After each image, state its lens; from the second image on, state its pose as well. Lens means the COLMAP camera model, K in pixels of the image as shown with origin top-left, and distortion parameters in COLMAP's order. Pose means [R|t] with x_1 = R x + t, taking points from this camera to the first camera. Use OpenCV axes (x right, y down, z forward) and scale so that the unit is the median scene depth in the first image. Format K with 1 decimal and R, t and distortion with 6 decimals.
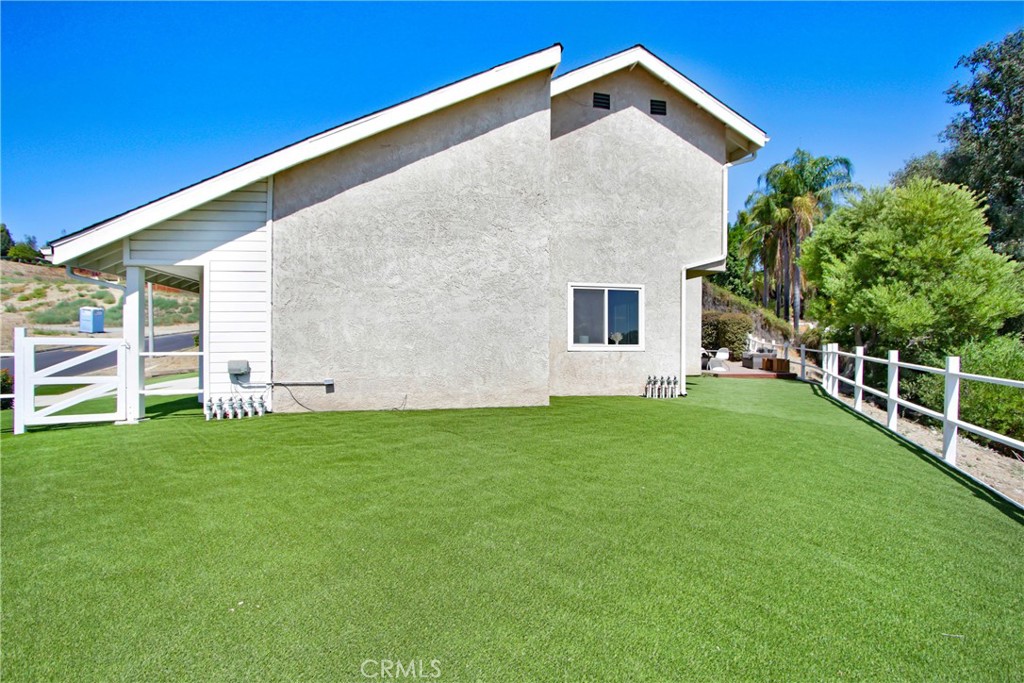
lens RADIAL K [[469.2, 0, 514.4], [0, 469.2, 335.7], [0, 0, 1]] dist [-0.015342, 0.000207]
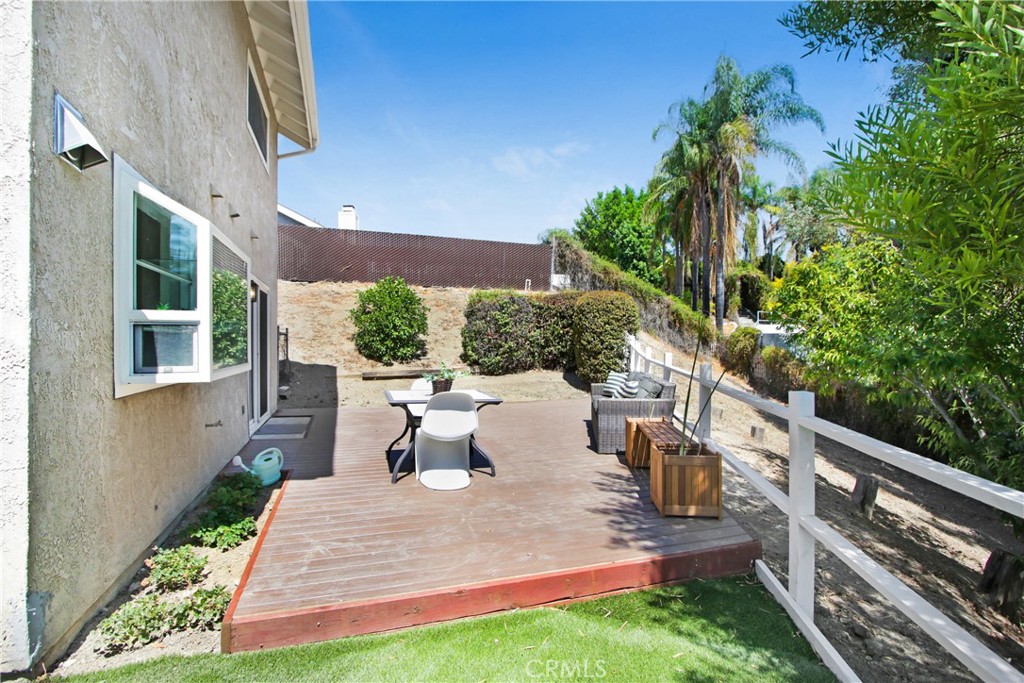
lens RADIAL K [[469.2, 0, 514.4], [0, 469.2, 335.7], [0, 0, 1]] dist [-0.015342, 0.000207]
pose [[0.990510, 0.001378, 0.137432, 0.196537], [-0.000133, 0.999959, -0.009071, 0.000925], [-0.137439, 0.008967, 0.990470, 0.335676]]
